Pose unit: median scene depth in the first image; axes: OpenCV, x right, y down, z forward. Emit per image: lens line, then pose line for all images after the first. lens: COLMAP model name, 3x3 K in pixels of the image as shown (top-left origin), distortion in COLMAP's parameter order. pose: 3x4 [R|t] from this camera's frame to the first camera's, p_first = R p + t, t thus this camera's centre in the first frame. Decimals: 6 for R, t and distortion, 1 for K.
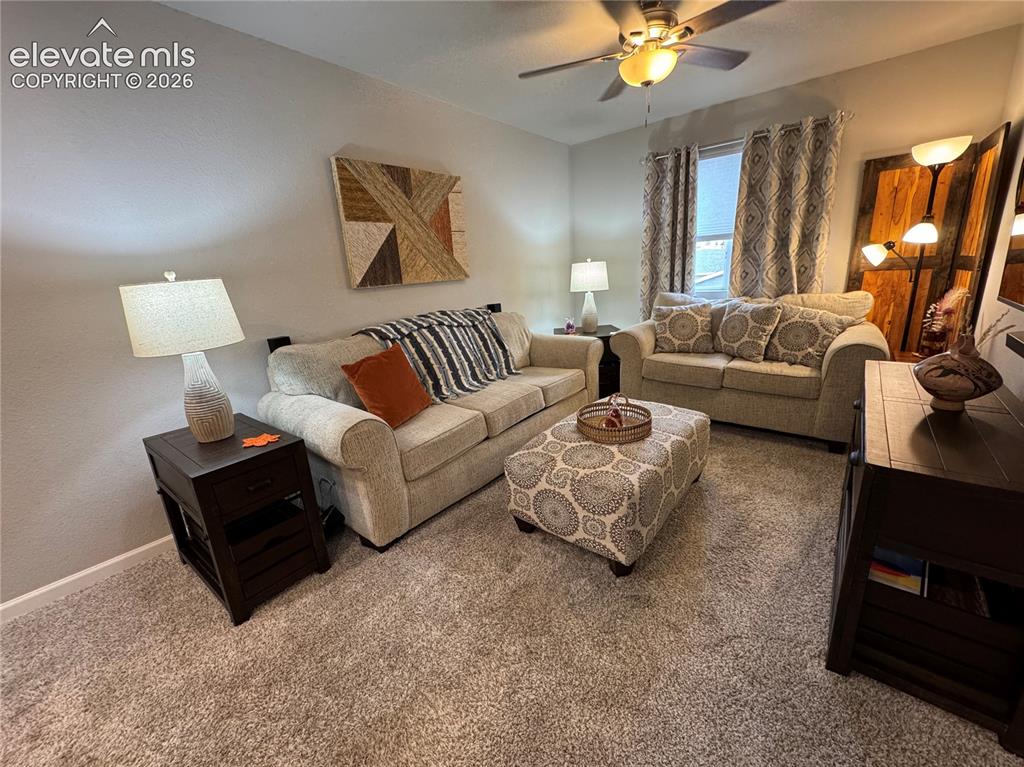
lens RADIAL K [[406.6, 0, 512.2], [0, 406.6, 378.3], [0, 0, 1]] dist [-0.002156, -0.000194]
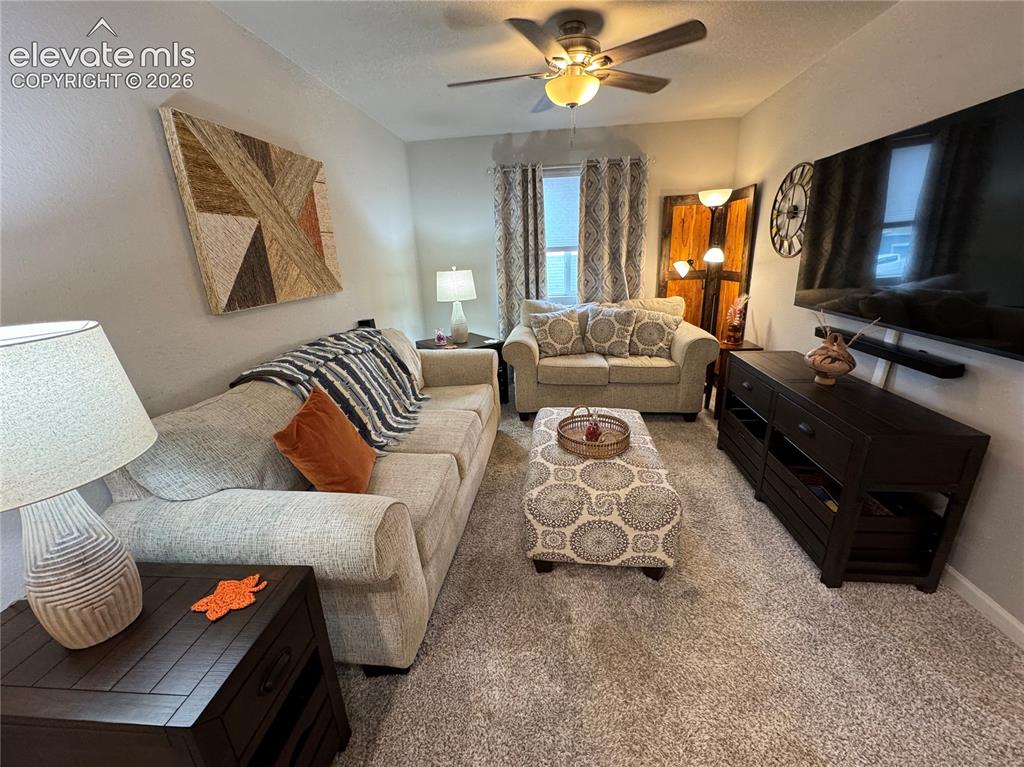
lens RADIAL K [[406.6, 0, 511.6], [0, 406.6, 379.9], [0, 0, 1]] dist [-0.002156, -0.000194]
pose [[0.839616, -0.134117, 0.526362, -0.330744], [0.130494, 0.990463, 0.044215, -0.076313], [-0.527272, 0.031563, 0.849110, 0.173975]]
